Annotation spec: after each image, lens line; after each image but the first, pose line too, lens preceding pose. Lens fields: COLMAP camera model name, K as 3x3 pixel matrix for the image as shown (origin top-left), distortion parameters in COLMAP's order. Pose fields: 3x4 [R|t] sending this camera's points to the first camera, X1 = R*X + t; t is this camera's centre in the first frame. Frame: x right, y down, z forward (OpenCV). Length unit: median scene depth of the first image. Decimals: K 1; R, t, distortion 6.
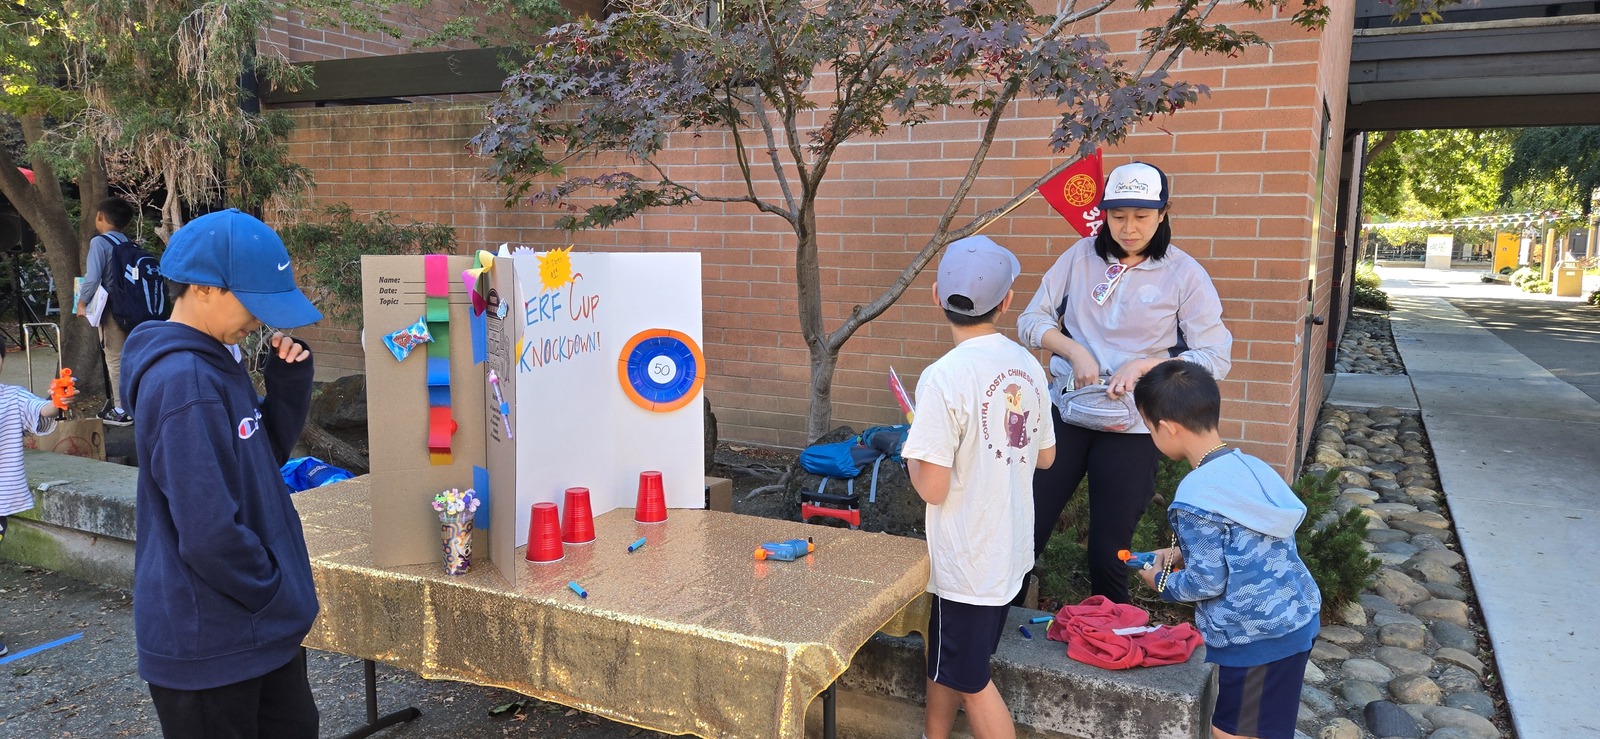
lens RADIAL K [[1069.9, 0, 807.9], [0, 1069.9, 373.6], [0, 0, 1]] dist [0.079722, -0.072353]
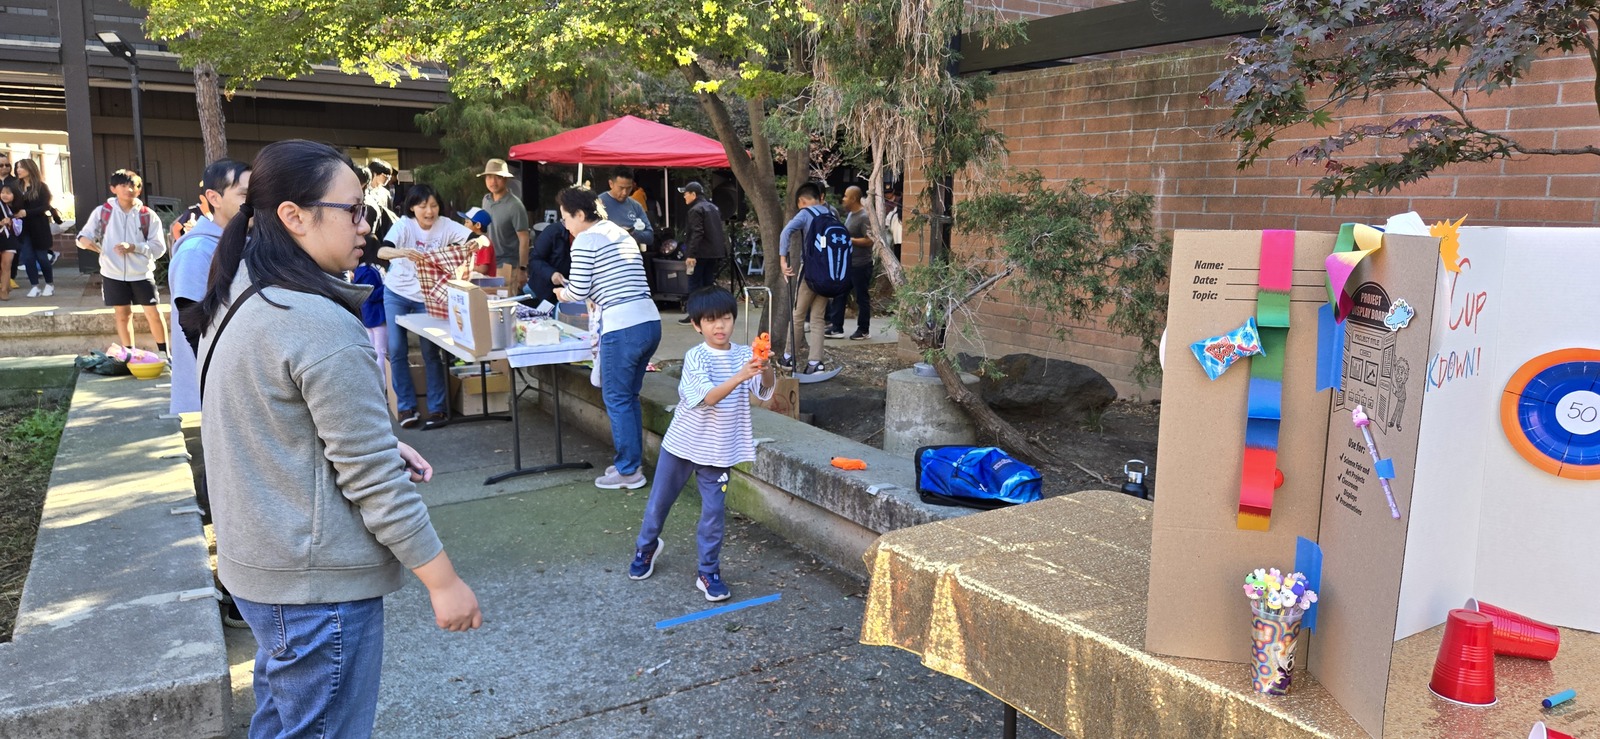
lens RADIAL K [[1069.9, 0, 802.2], [0, 1069.9, 371.4], [0, 0, 1]] dist [0.079722, -0.072353]
pose [[0.851560, 0.083216, -0.517611, -0.129233], [-0.070366, 0.996531, 0.044447, -0.015940], [0.519514, -0.001427, 0.854461, 0.136159]]
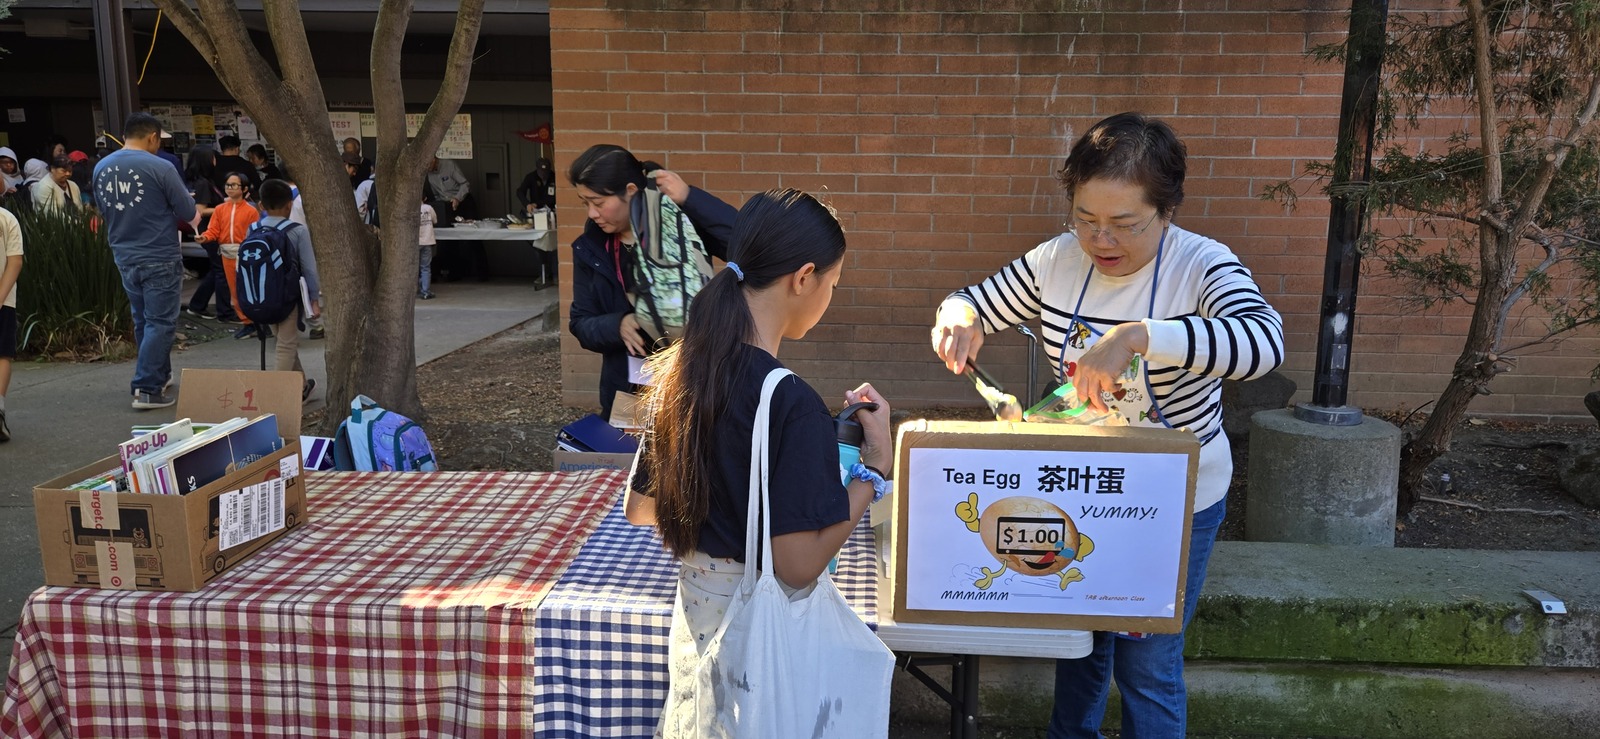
lens RADIAL K [[1069.9, 0, 799.7], [0, 1069.9, 370.6], [0, 0, 1]] dist [0.079722, -0.072353]
pose [[0.909005, -0.078958, 0.409237, -1.286019], [0.056149, 0.996140, 0.067475, -0.081149], [-0.412985, -0.038357, 0.909930, 0.649619]]
